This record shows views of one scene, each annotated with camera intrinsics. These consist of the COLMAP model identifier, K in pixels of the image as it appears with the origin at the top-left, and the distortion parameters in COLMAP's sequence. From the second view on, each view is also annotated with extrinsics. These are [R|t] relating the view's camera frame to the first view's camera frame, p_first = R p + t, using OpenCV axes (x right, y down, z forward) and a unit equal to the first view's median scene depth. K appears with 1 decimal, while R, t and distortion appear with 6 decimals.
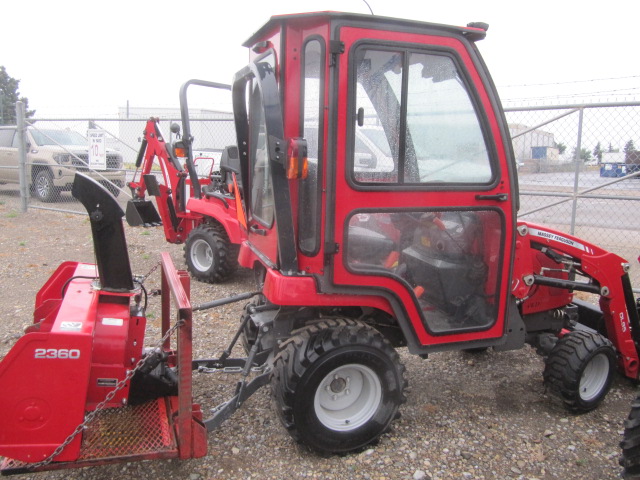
lens RADIAL K [[526.8, 0, 320.5], [0, 526.8, 241.1], [0, 0, 1]] dist [-0.054969, 0.024877]
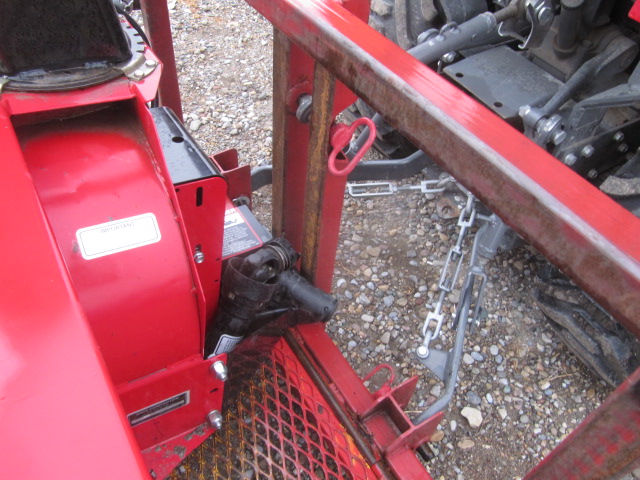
lens RADIAL K [[526.8, 0, 316.1], [0, 526.8, 242.5], [0, 0, 1]] dist [-0.054969, 0.024877]
pose [[0.978776, -0.140337, 0.149341, -0.310448], [0.015562, 0.777528, 0.628656, 0.005468], [-0.204340, -0.612989, 0.763210, 0.713610]]
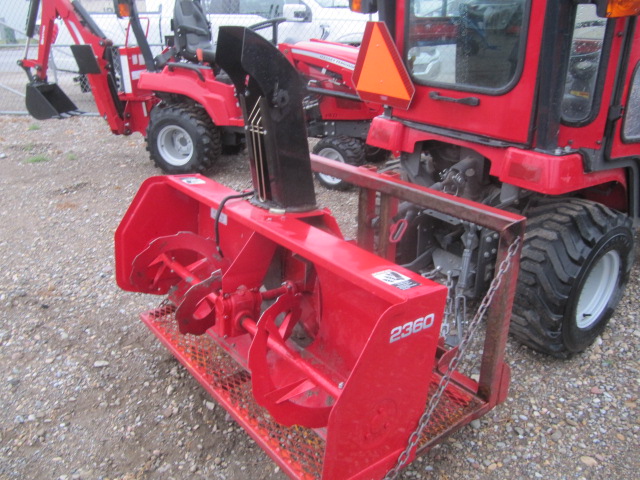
lens RADIAL K [[526.8, 0, 323.3], [0, 526.8, 241.5], [0, 0, 1]] dist [-0.054969, 0.024877]
pose [[0.943249, -0.171932, 0.284115, -0.538154], [0.096281, 0.960383, 0.261525, -0.038713], [-0.317824, -0.219328, 0.922433, 0.335961]]
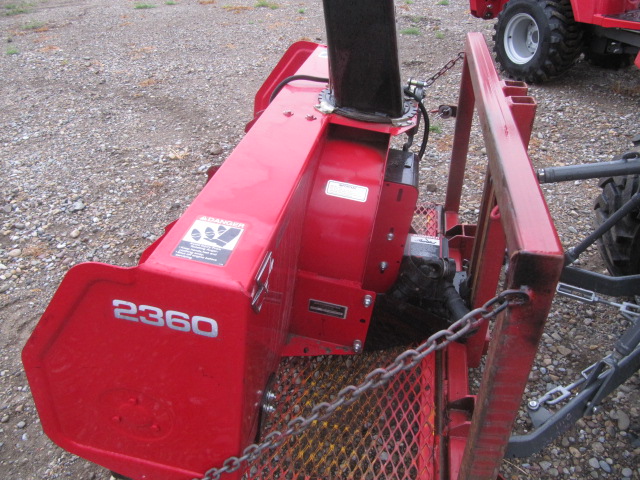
lens RADIAL K [[526.8, 0, 318.5], [0, 526.8, 239.8], [0, 0, 1]] dist [-0.054969, 0.024877]
pose [[0.858287, 0.231906, -0.457781, -0.178298], [-0.032618, 0.914914, 0.402329, 0.008198], [0.512133, -0.330382, 0.792823, 0.545854]]
